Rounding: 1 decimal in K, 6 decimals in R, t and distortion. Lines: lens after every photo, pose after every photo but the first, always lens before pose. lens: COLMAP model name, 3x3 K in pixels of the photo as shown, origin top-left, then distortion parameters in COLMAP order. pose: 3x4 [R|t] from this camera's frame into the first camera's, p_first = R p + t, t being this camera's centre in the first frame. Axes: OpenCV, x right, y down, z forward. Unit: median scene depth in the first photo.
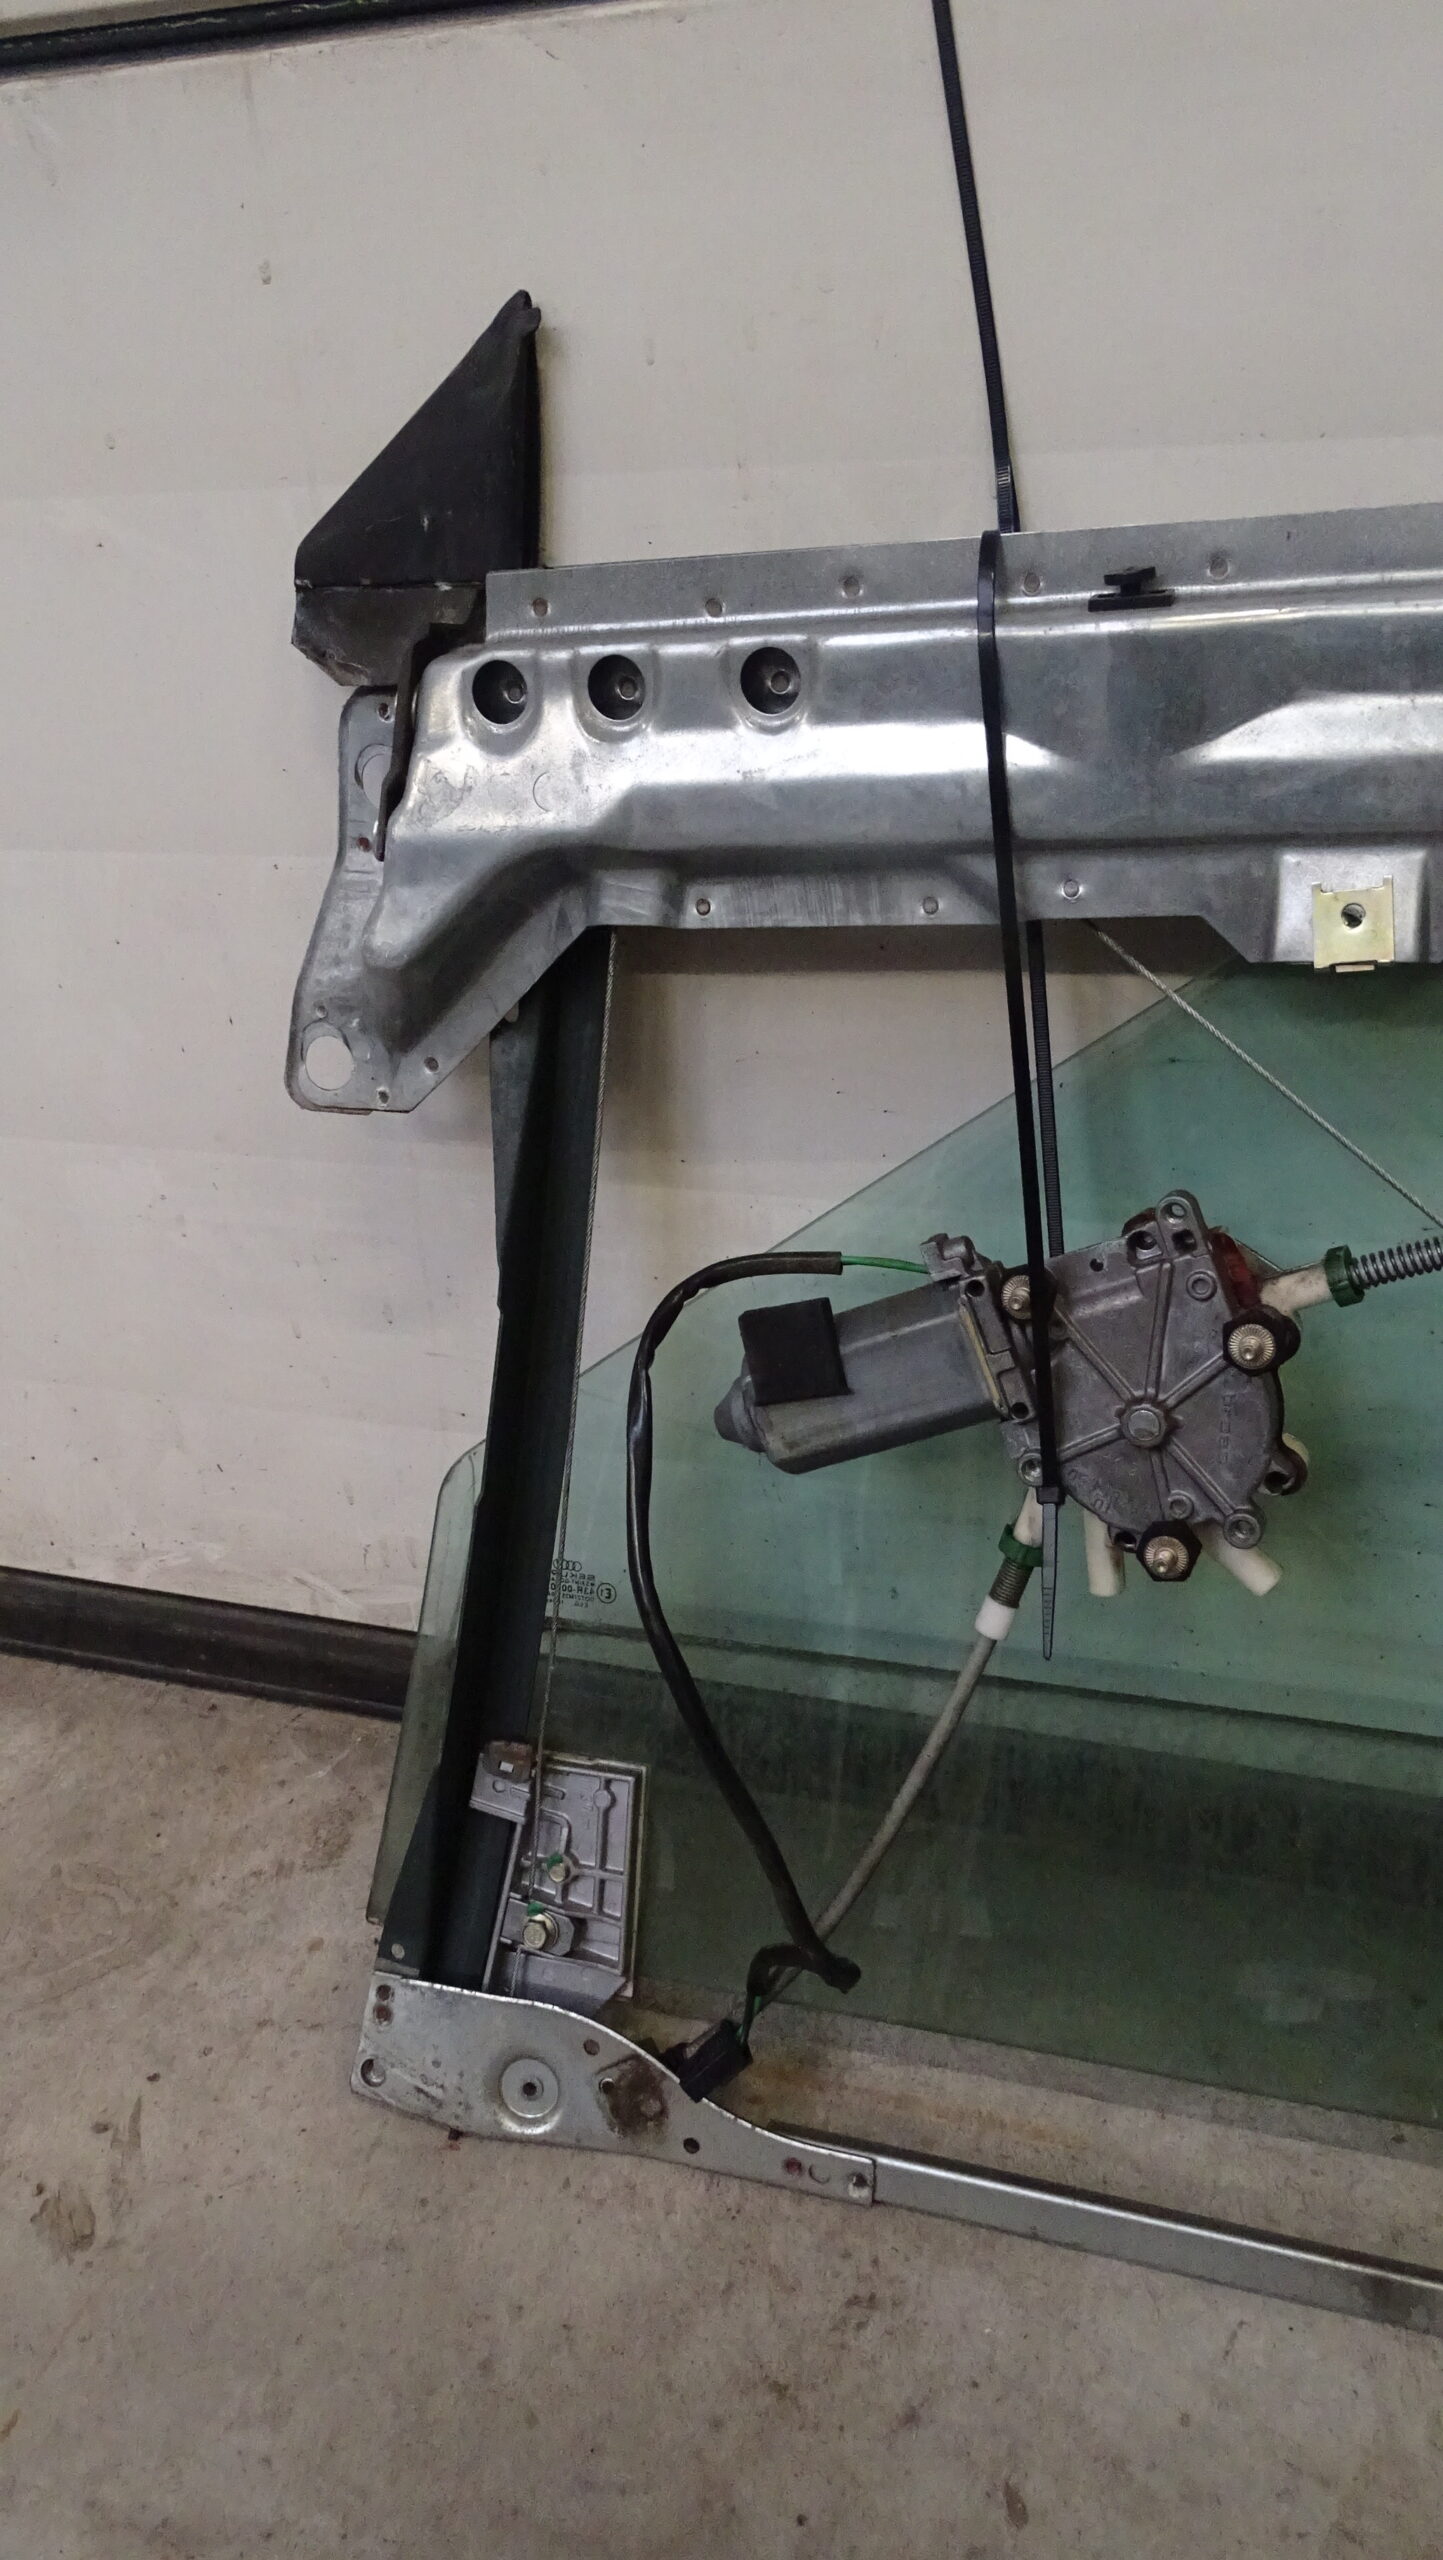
lens RADIAL K [[1927.9, 0, 721.5], [0, 1927.9, 1280.0], [0, 0, 1]] dist [0.004326, -0.000713]
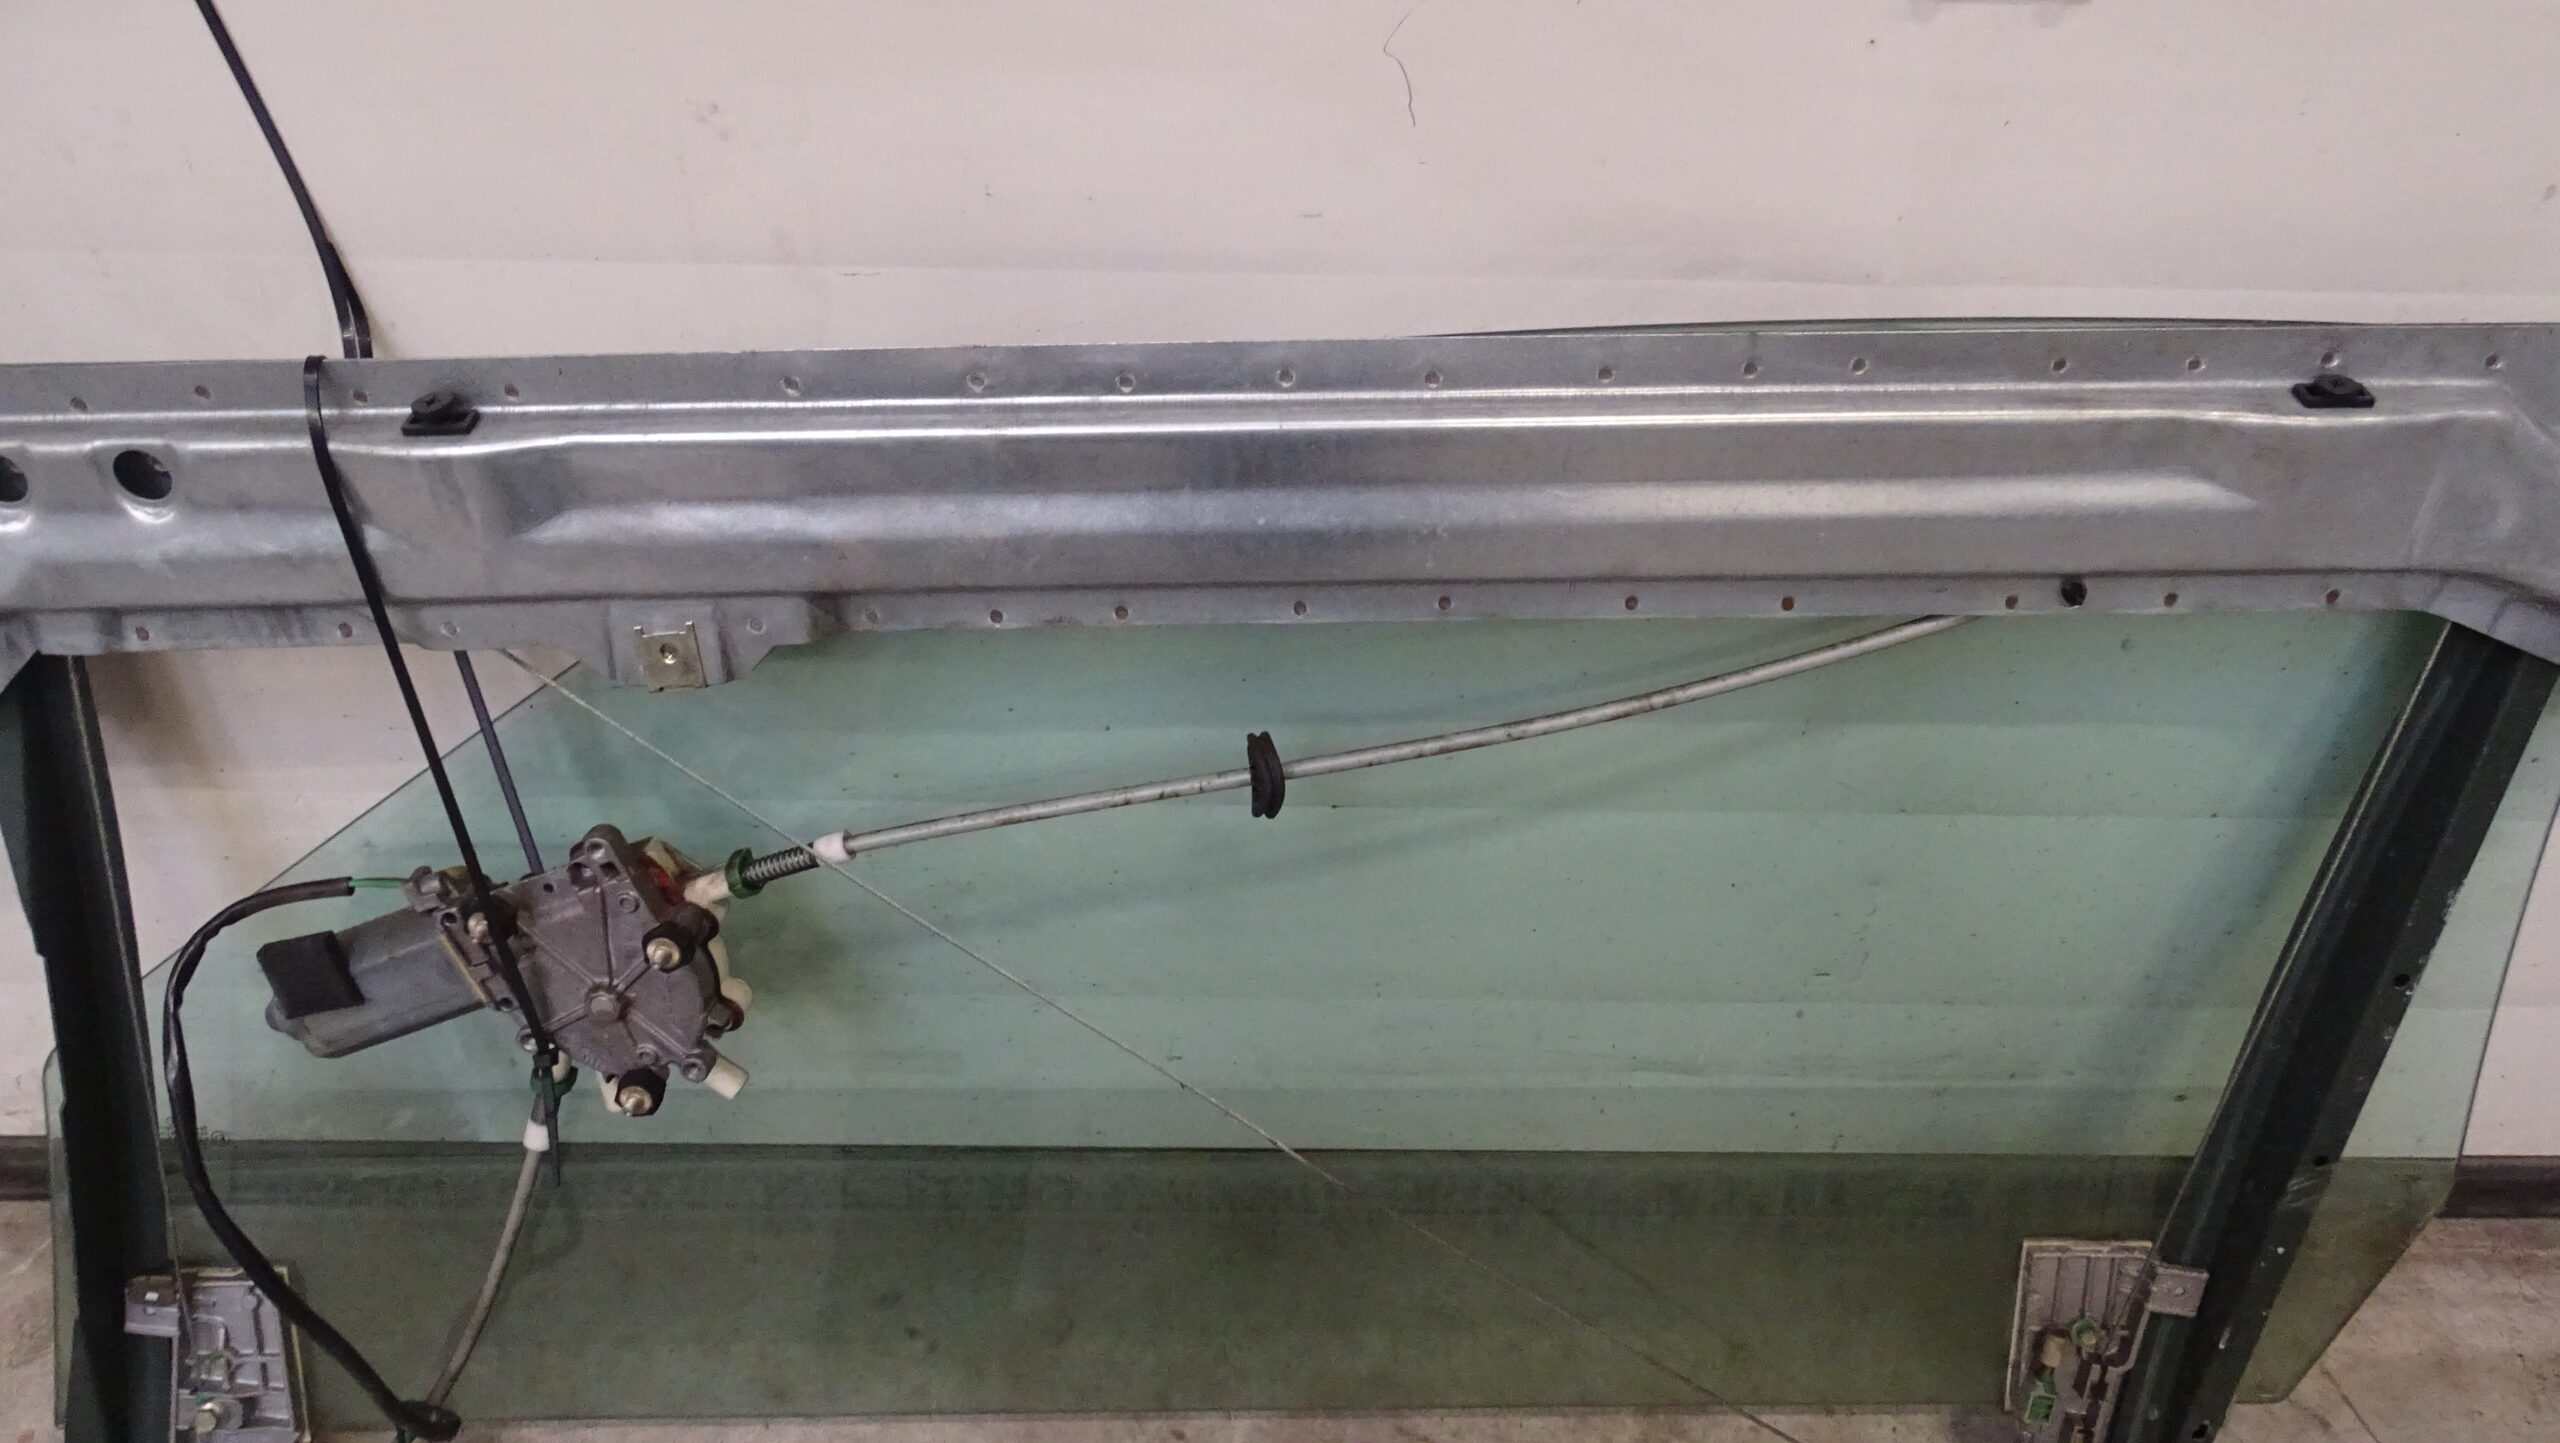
lens RADIAL K [[1927.9, 0, 1280.0], [0, 1927.9, 721.5], [0, 0, 1]] dist [0.004326, -0.000713]
pose [[0.949105, -0.136035, 0.284067, 0.296267], [0.076913, 0.974715, 0.209799, -0.328937], [-0.305424, -0.177273, 0.935570, -0.284394]]
